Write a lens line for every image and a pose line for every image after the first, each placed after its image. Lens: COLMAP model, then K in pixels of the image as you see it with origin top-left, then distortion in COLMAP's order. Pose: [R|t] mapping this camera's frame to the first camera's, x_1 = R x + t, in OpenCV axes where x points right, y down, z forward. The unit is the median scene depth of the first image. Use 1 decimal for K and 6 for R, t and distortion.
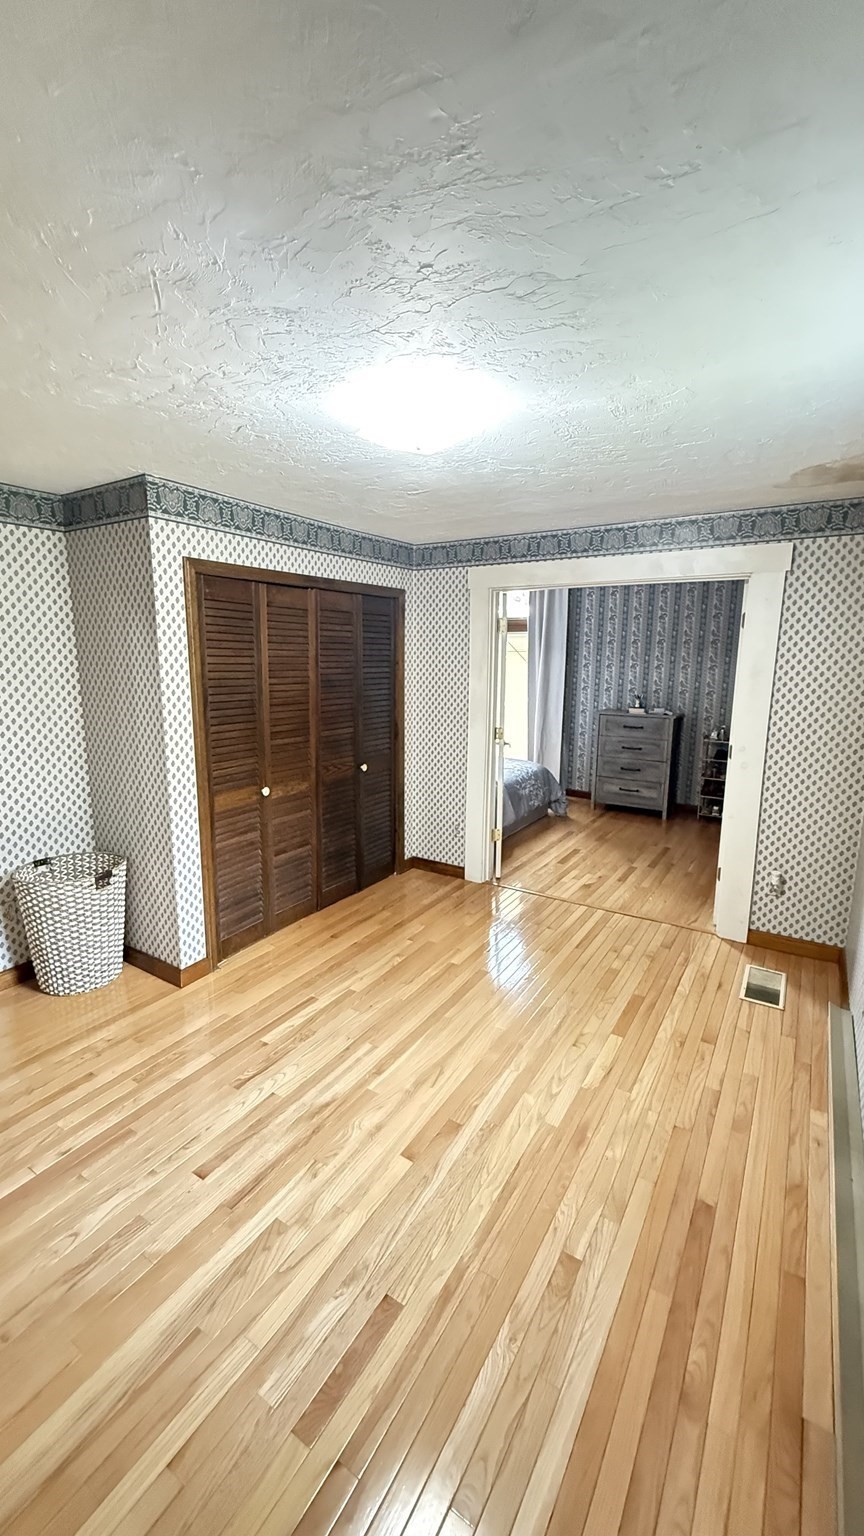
lens RADIAL K [[611.6, 0, 433.4], [0, 611.6, 763.4], [0, 0, 1]] dist [0.000610, 0.000066]
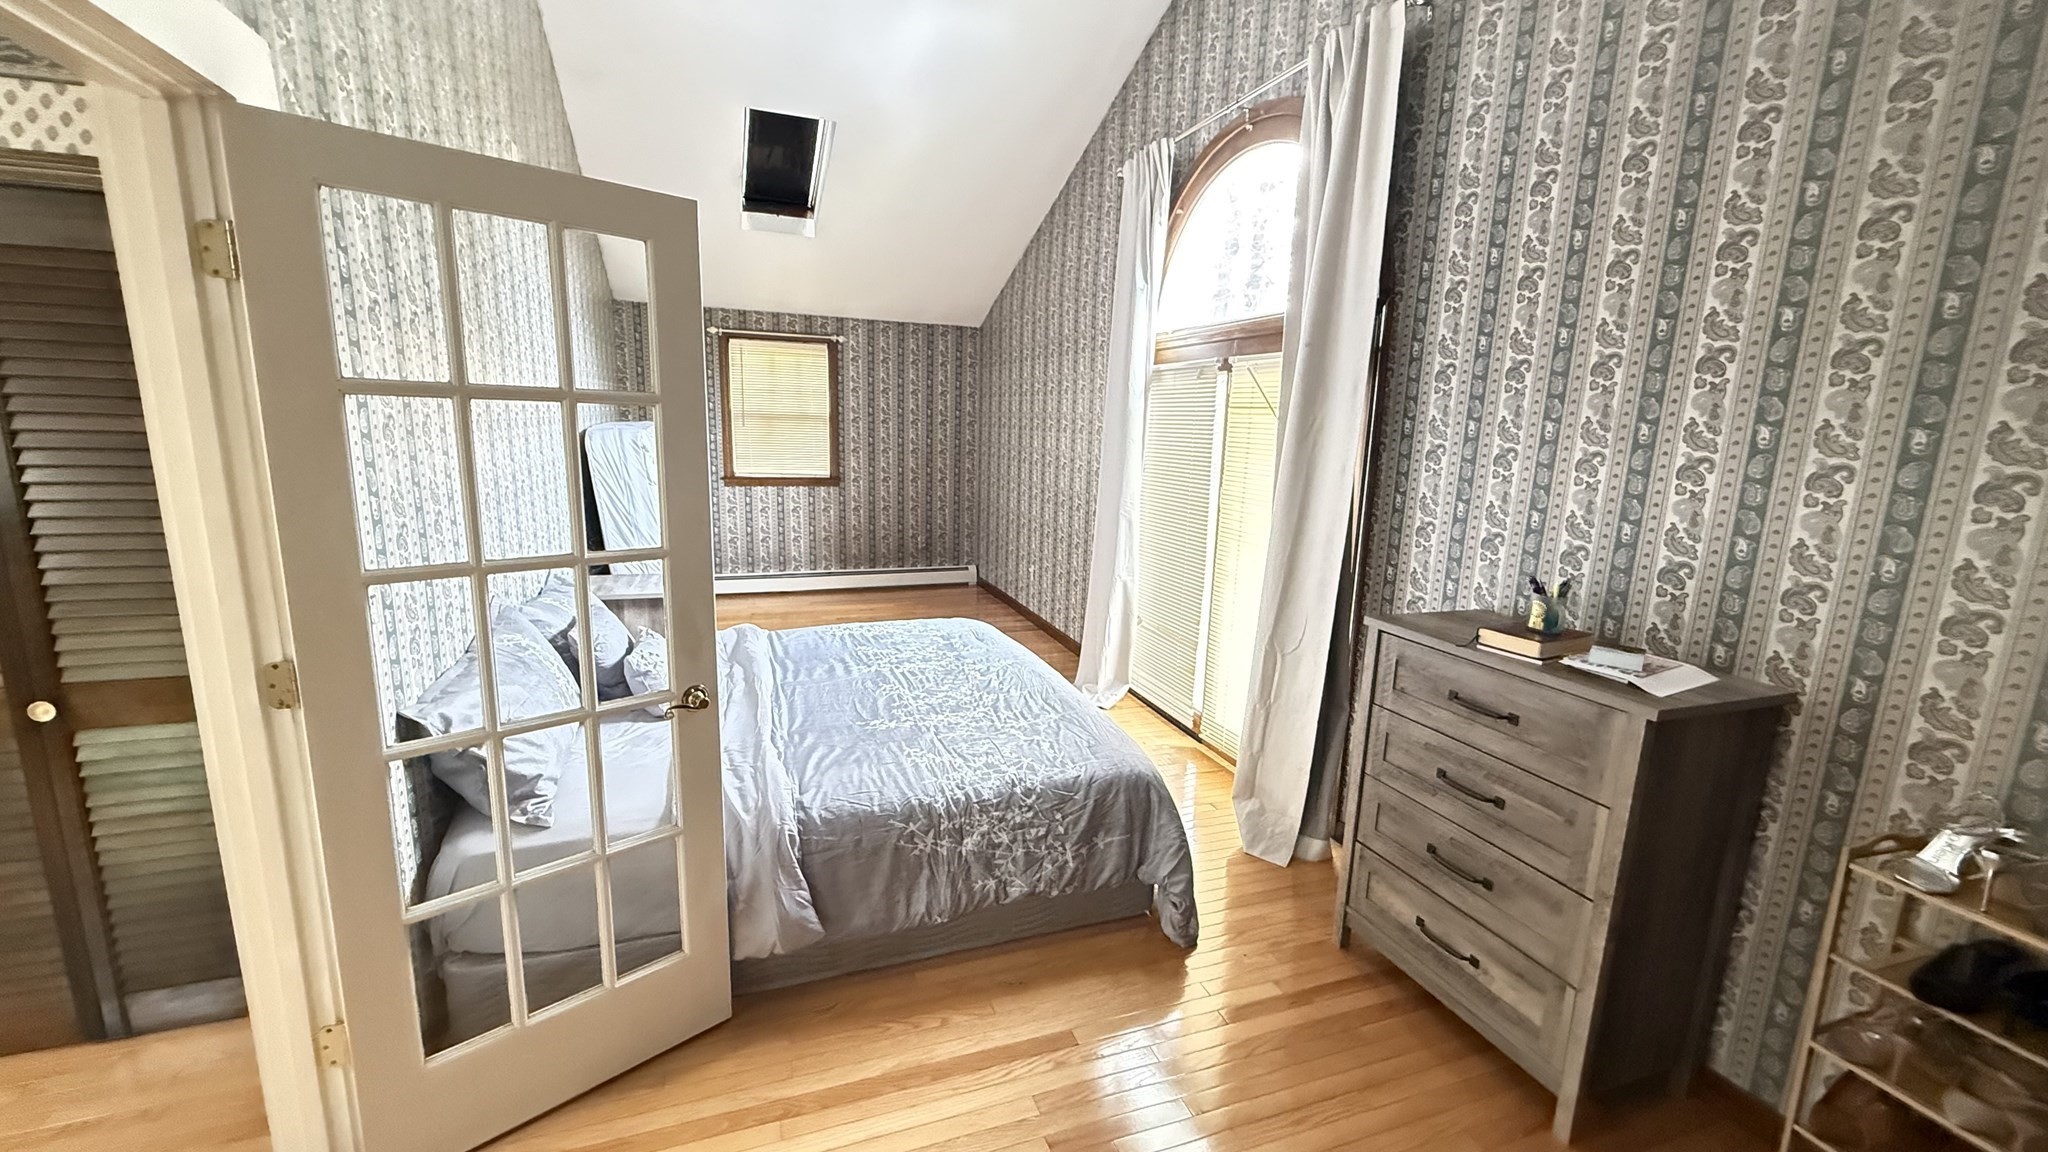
lens RADIAL K [[815.4, 0, 1026.9], [0, 815.4, 582.3], [0, 0, 1]] dist [0.000610, 0.000066]
pose [[0.791638, 0.136163, -0.595625, 0.363839], [-0.134256, 0.989792, 0.047832, -0.098724], [0.596057, 0.042101, 0.801837, 0.614211]]
